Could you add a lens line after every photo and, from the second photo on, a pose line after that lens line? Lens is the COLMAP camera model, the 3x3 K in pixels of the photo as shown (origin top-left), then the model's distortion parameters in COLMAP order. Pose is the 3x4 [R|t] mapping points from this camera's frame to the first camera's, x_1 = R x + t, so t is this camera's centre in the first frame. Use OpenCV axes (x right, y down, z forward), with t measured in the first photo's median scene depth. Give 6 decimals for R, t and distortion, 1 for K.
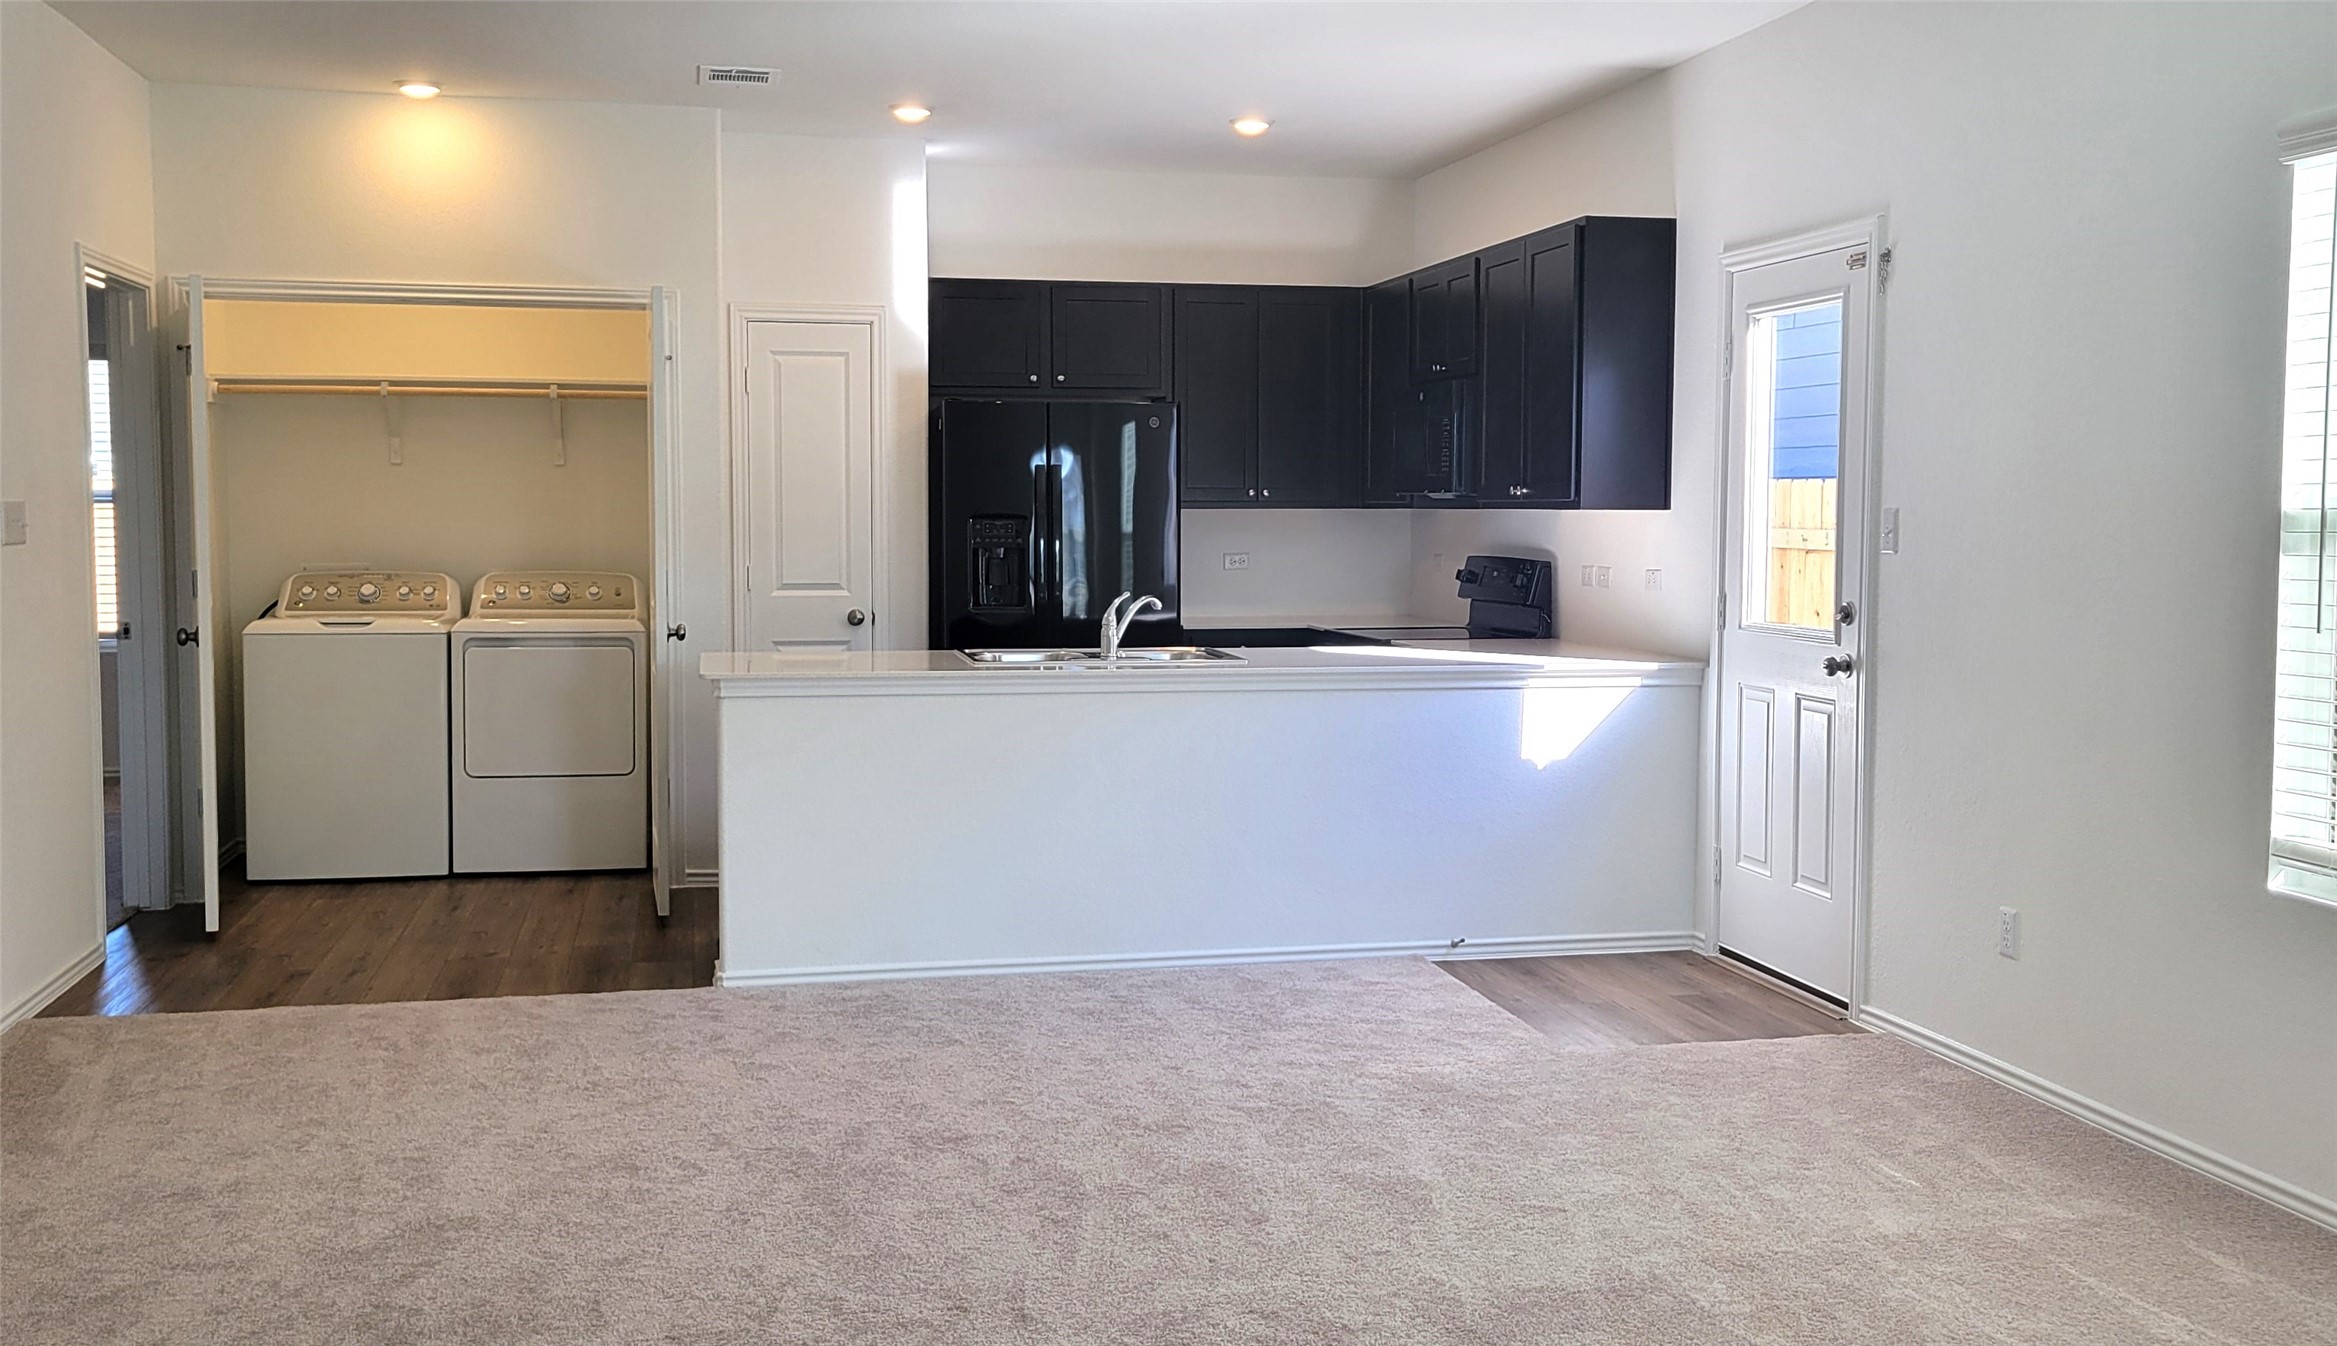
lens RADIAL K [[2070.3, 0, 1169.6], [0, 2070.3, 608.0], [0, 0, 1]] dist [0.046100, 0.000776]
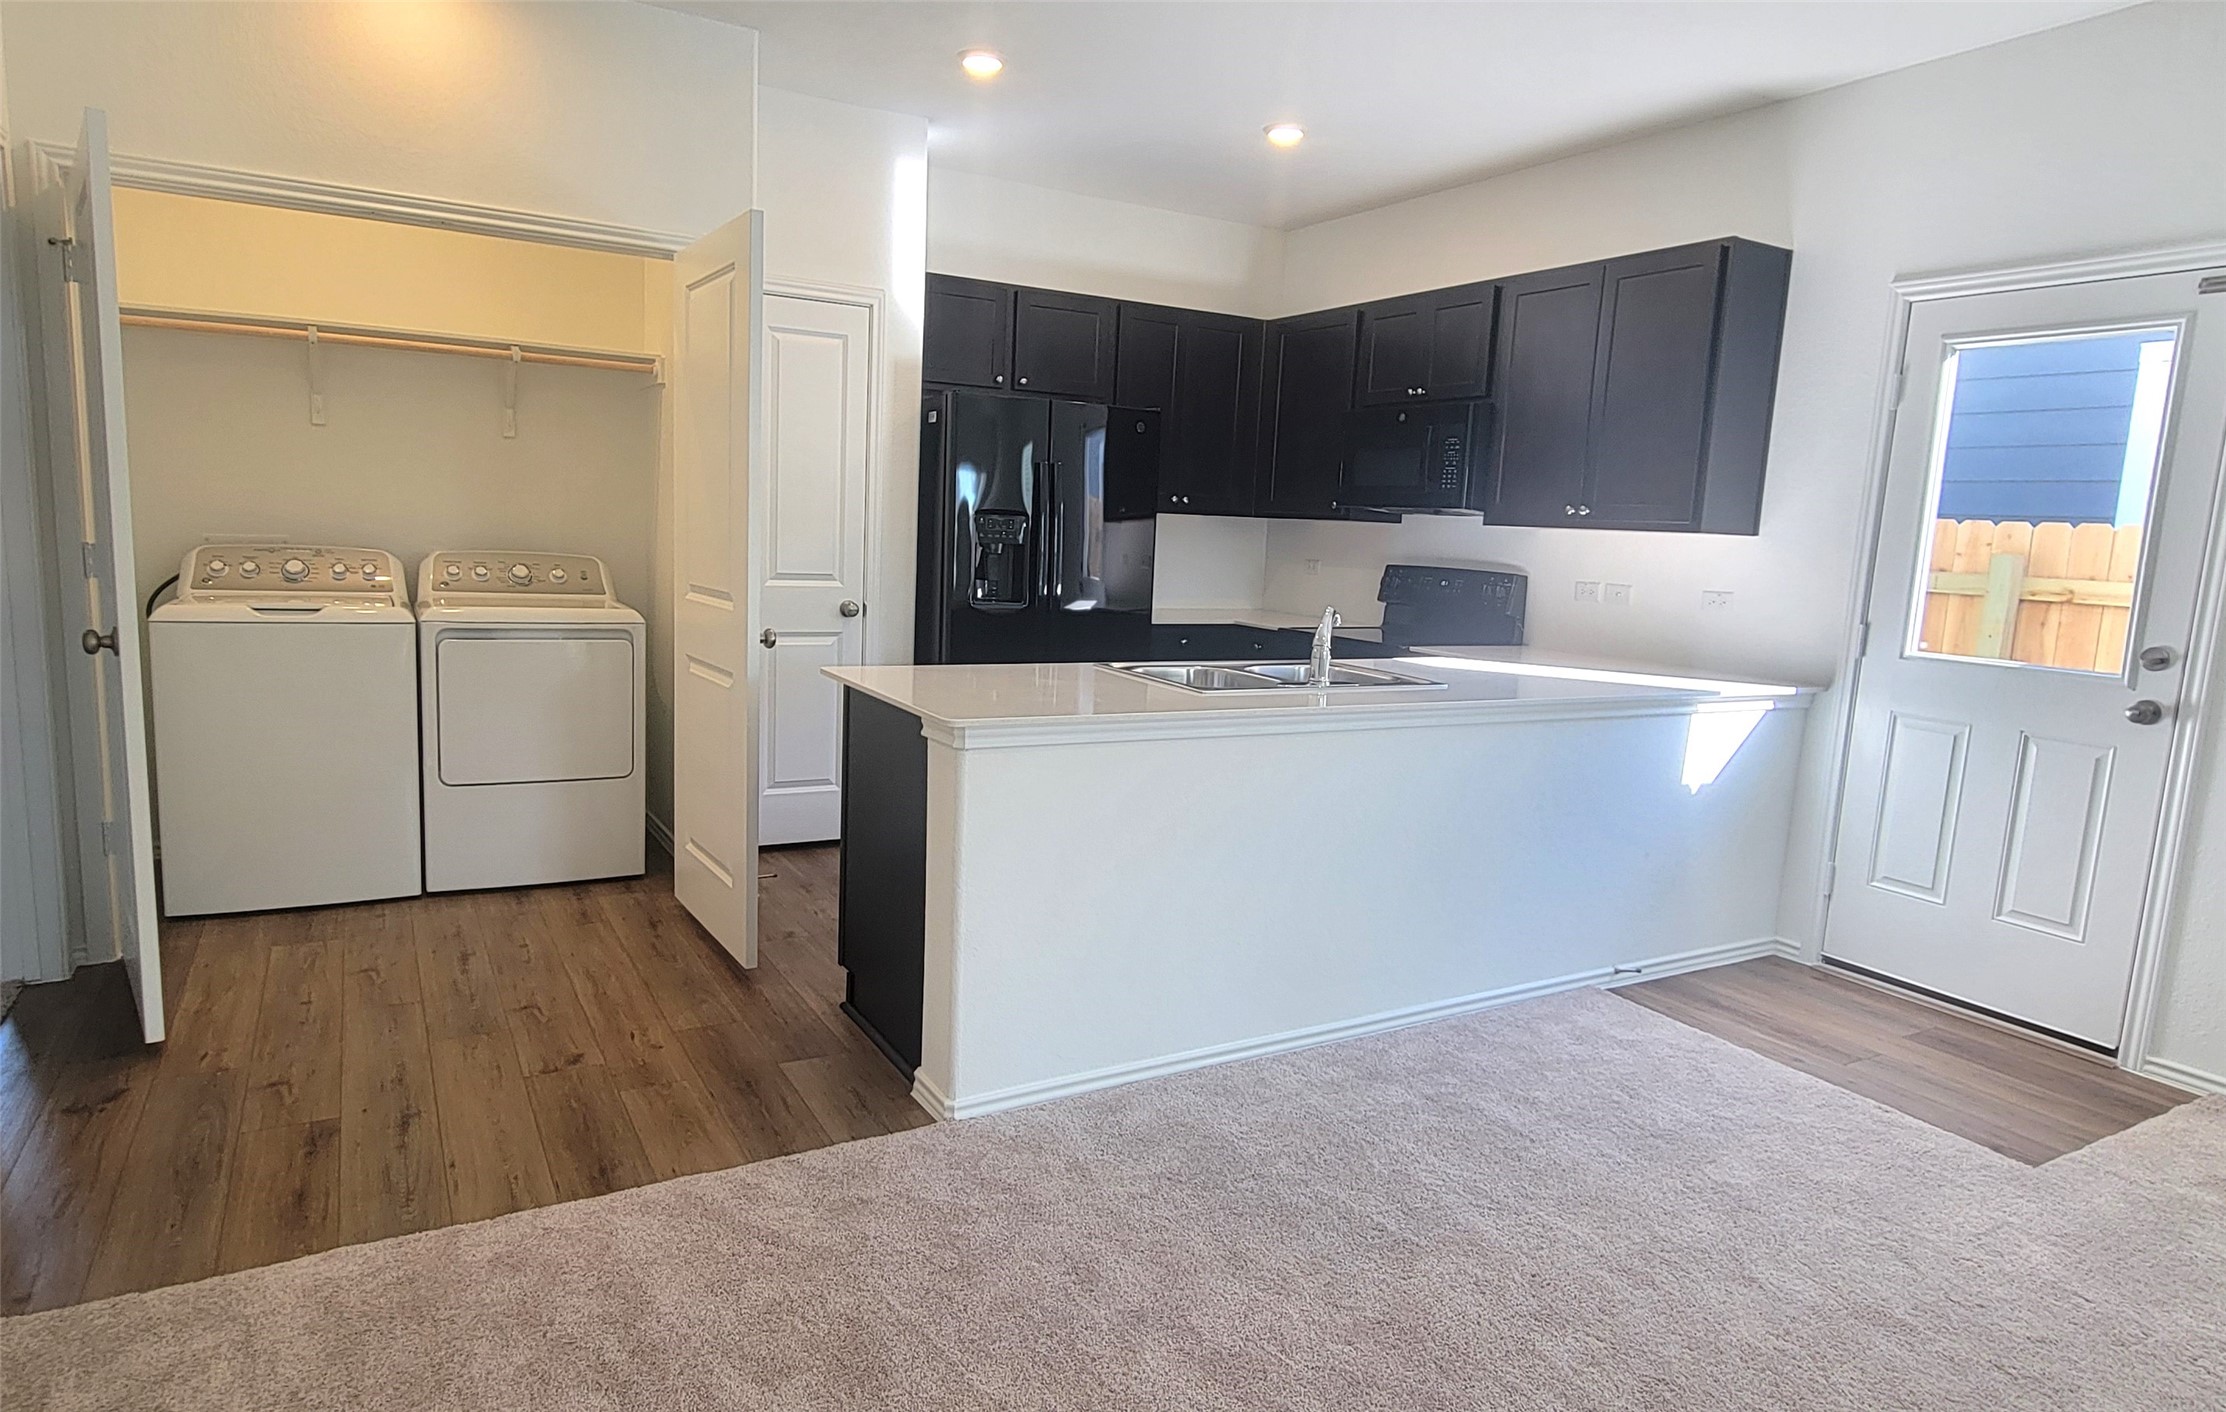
lens RADIAL K [[1245.3, 0, 1082.4], [0, 1245.3, 688.2], [0, 0, 1]] dist [-0.000530, 0.000214]
pose [[0.959281, 0.002492, 0.282444, -0.225588], [-0.028813, 0.995608, 0.089076, -0.014871], [-0.280982, -0.093587, 0.955139, 0.421005]]
